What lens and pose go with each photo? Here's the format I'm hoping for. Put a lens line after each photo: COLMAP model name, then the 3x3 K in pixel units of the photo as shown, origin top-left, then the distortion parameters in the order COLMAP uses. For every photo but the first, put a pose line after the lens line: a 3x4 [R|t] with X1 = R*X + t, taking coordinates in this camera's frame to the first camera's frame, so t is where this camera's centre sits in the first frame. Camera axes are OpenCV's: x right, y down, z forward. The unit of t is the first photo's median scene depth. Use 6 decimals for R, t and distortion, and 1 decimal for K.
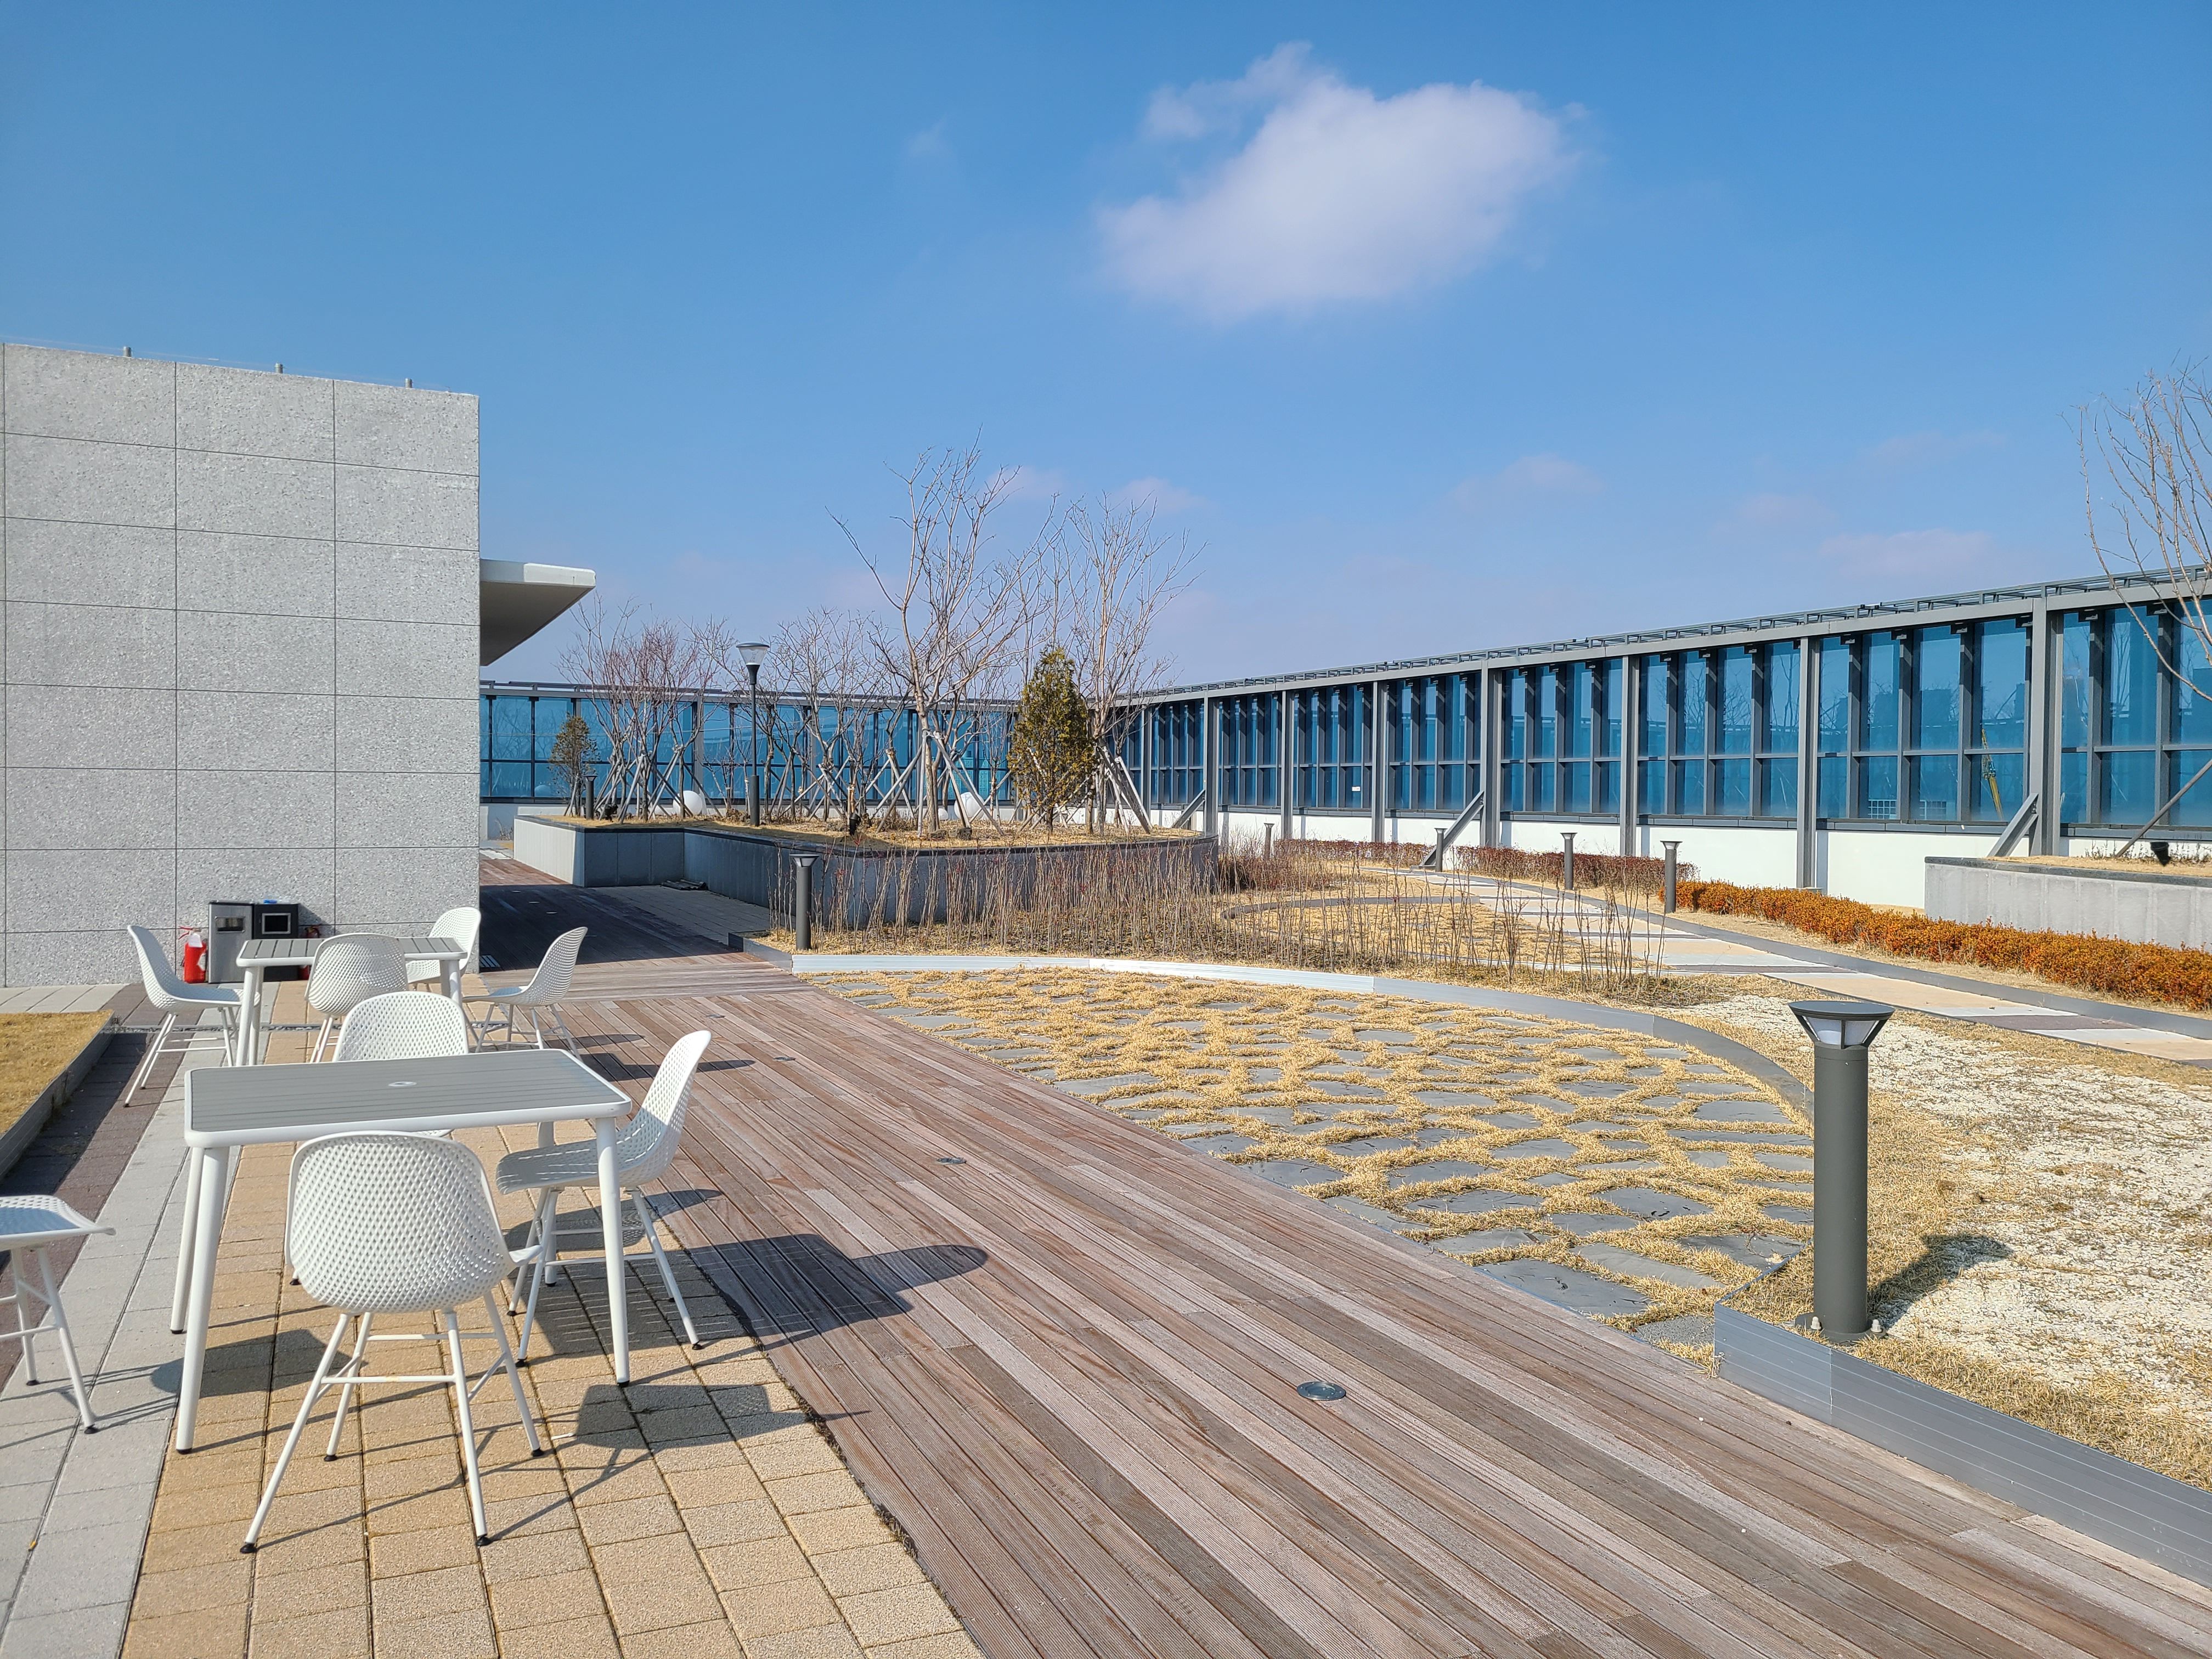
lens RADIAL K [[1570.1, 0, 1106.0], [0, 1570.1, 829.5], [0, 0, 1]] dist [0.001651, 0.000303]
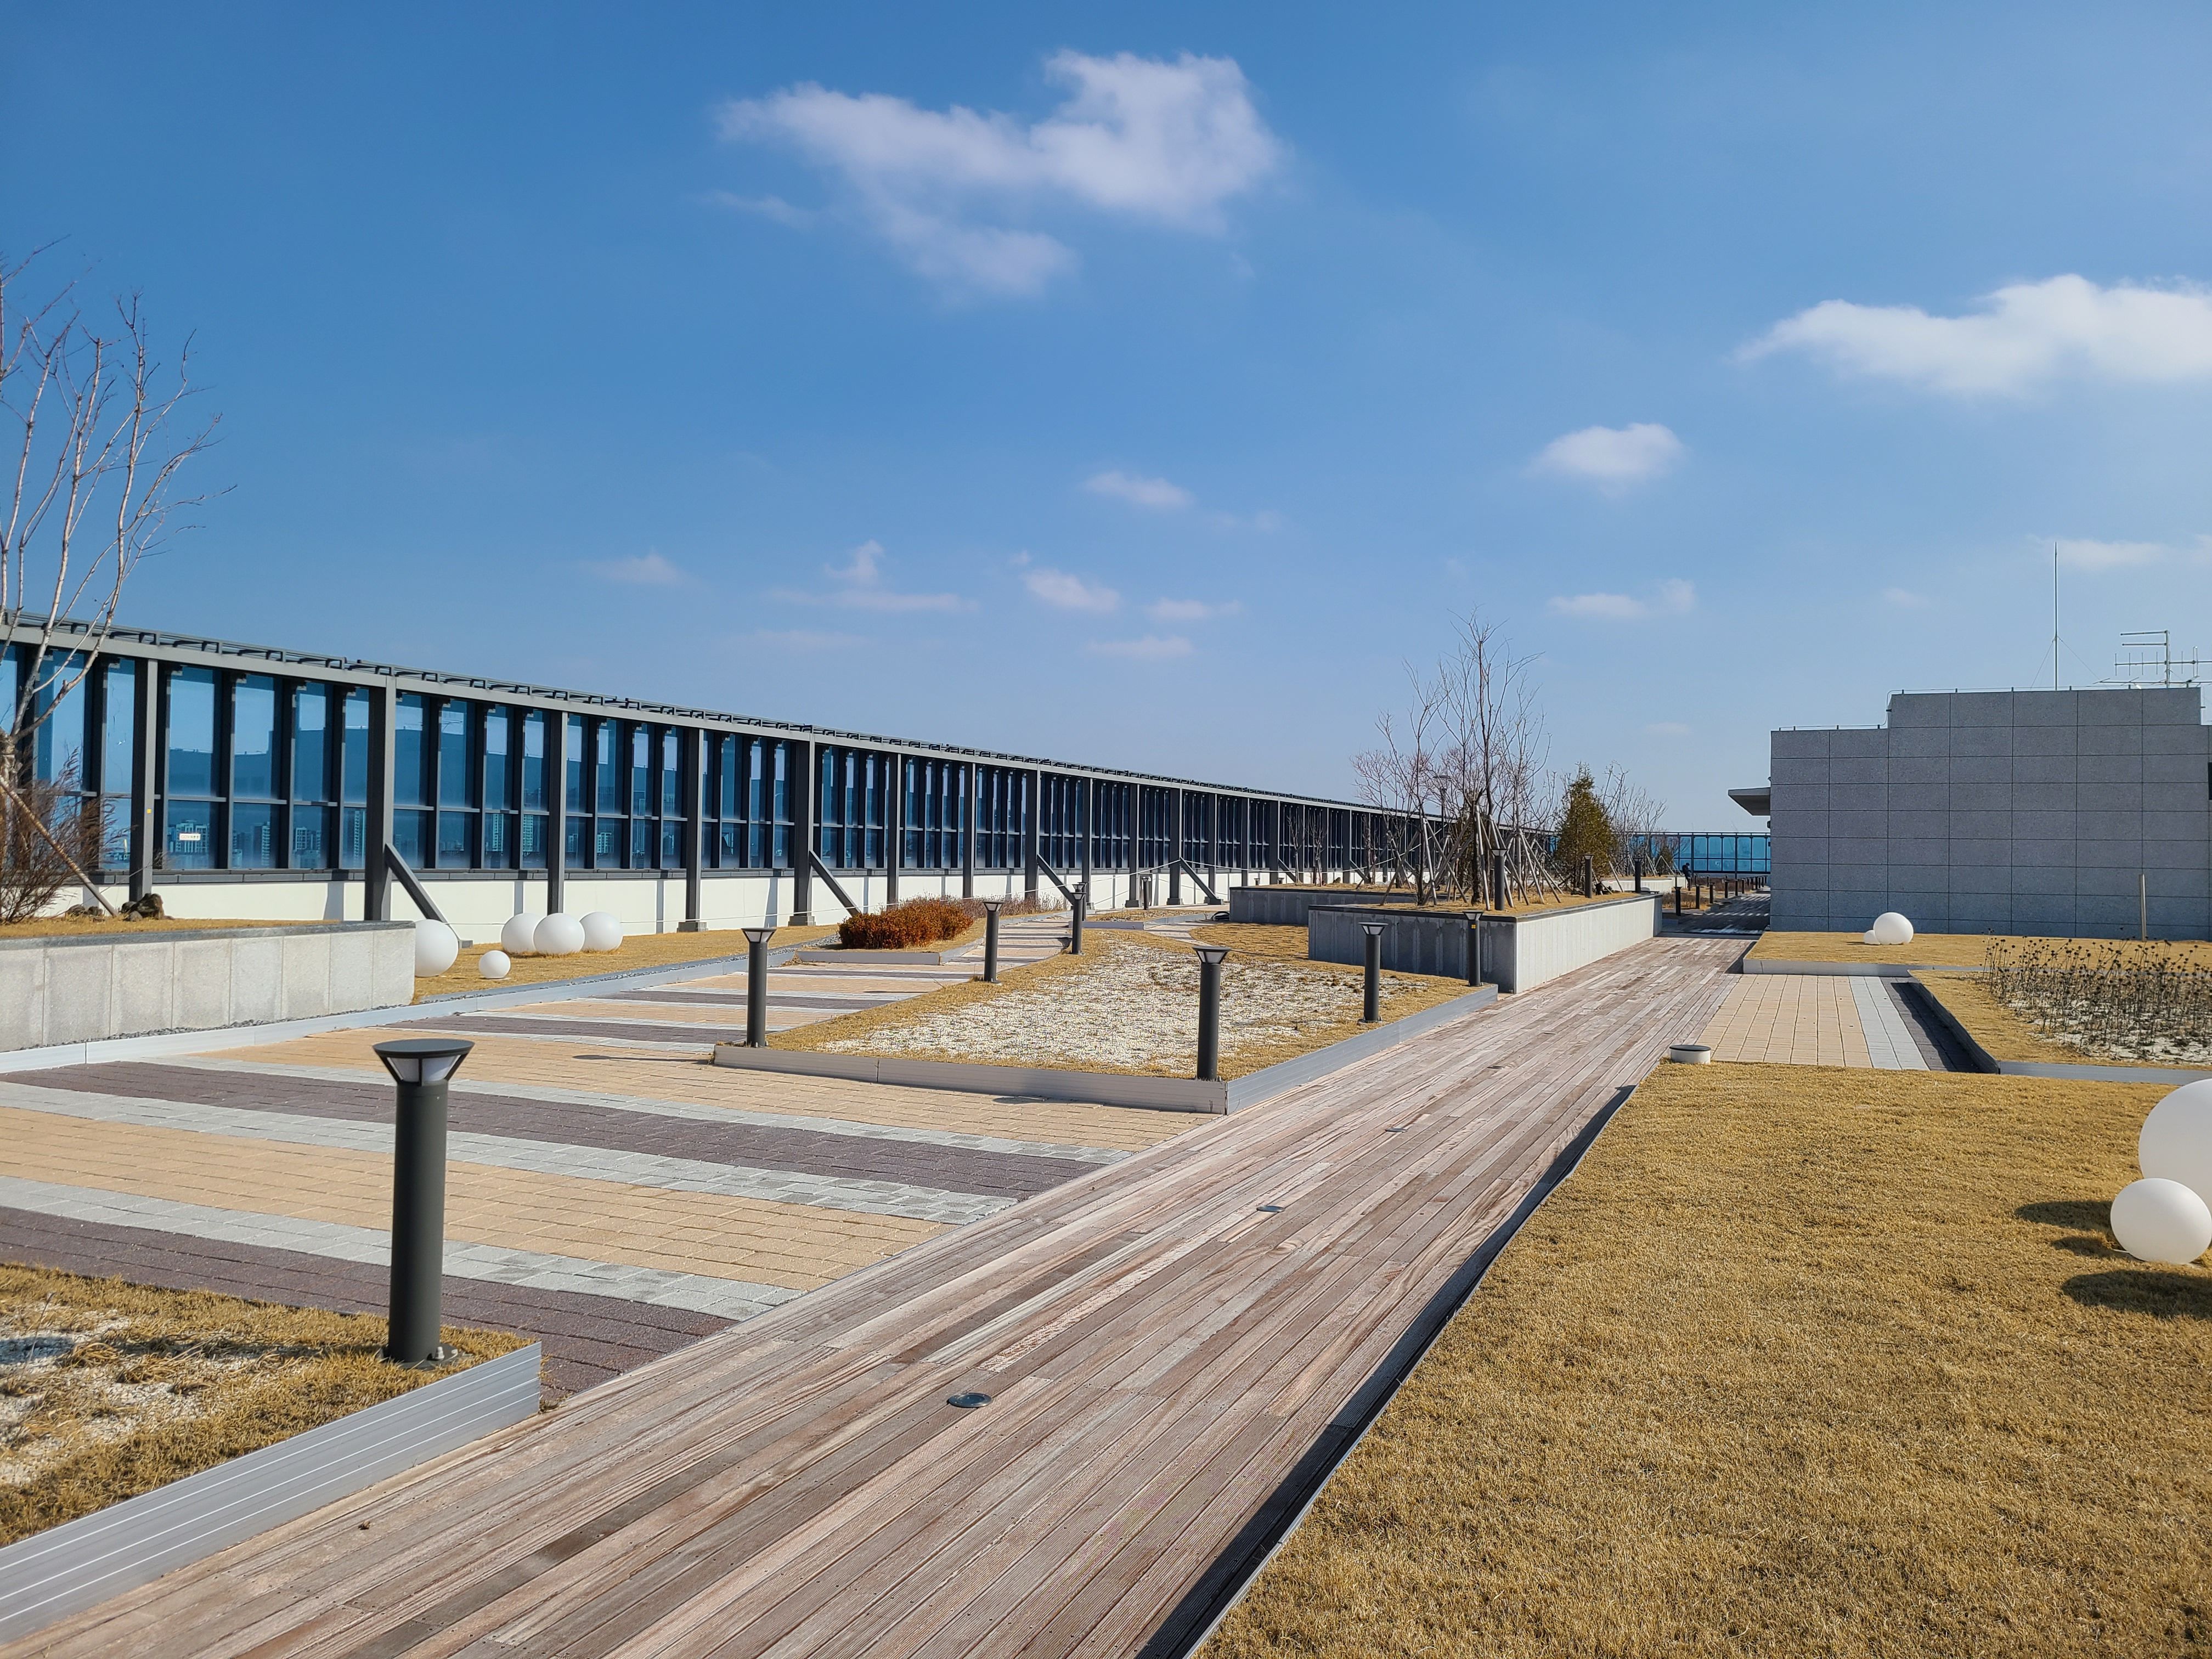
lens RADIAL K [[1675.5, 0, 1106.0], [0, 1675.5, 829.5], [0, 0, 1]] dist [0.137038, 0.000989]
pose [[-0.662313, -0.001732, 0.749226, -0.713401], [0.000500, 0.999996, 0.002754, -0.039173], [-0.749227, 0.002198, -0.662309, 1.472756]]
